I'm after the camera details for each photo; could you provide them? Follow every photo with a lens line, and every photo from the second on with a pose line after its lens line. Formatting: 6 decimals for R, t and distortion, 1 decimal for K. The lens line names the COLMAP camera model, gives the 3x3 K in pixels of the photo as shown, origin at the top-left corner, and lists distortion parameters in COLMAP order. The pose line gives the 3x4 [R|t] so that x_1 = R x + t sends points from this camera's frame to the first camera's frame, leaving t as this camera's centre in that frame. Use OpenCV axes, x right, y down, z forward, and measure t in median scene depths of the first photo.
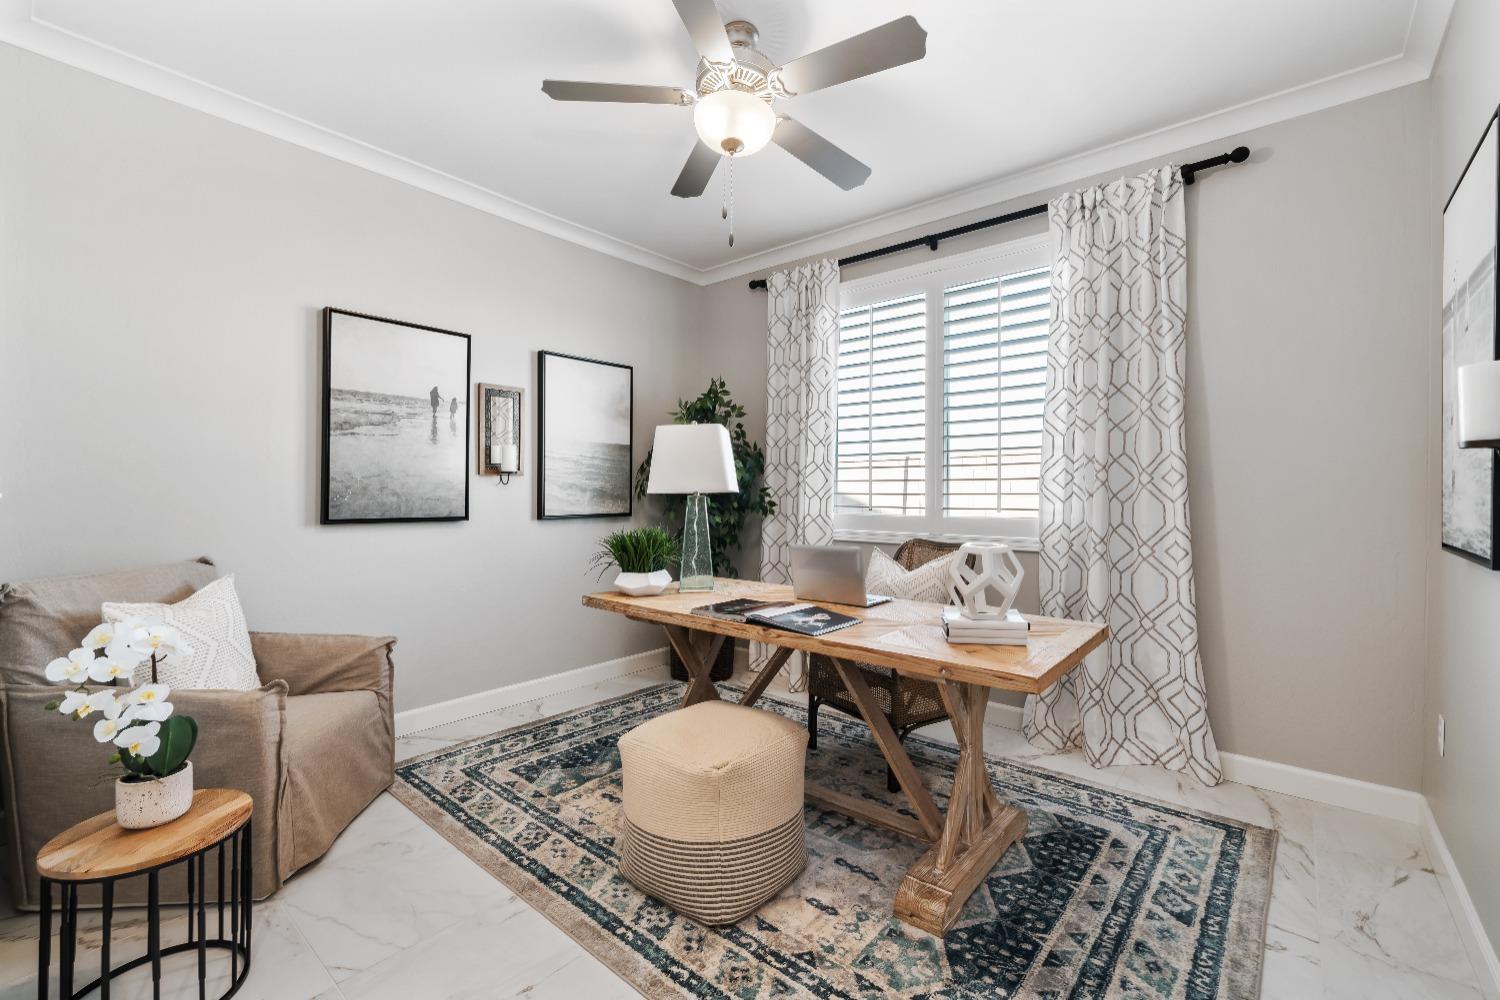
lens RADIAL K [[651.1, 0, 743.3], [0, 651.1, 485.8], [0, 0, 1]] dist [-0.000065, 0.000168]
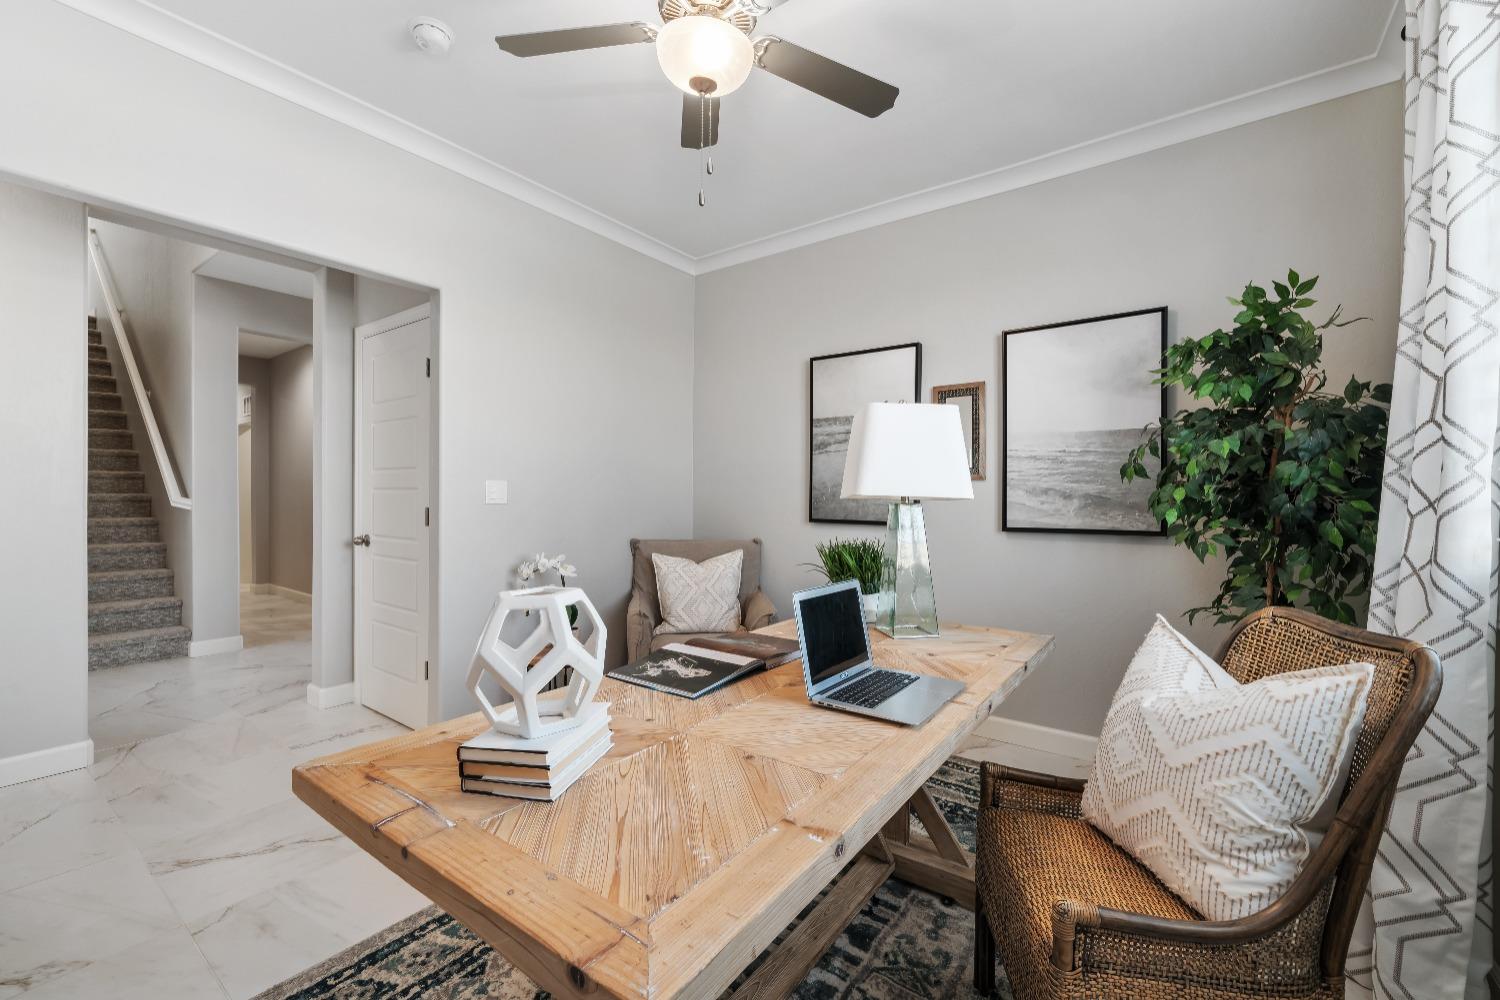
lens RADIAL K [[626.3, 0, 744.9], [0, 626.3, 500.6], [0, 0, 1]] dist [-0.000132, -0.000059]
pose [[0.059378, 0.002813, -0.998232, 0.491936], [0.003282, 0.999990, 0.003013, 0.008534], [0.998230, -0.003455, 0.059368, 0.627266]]
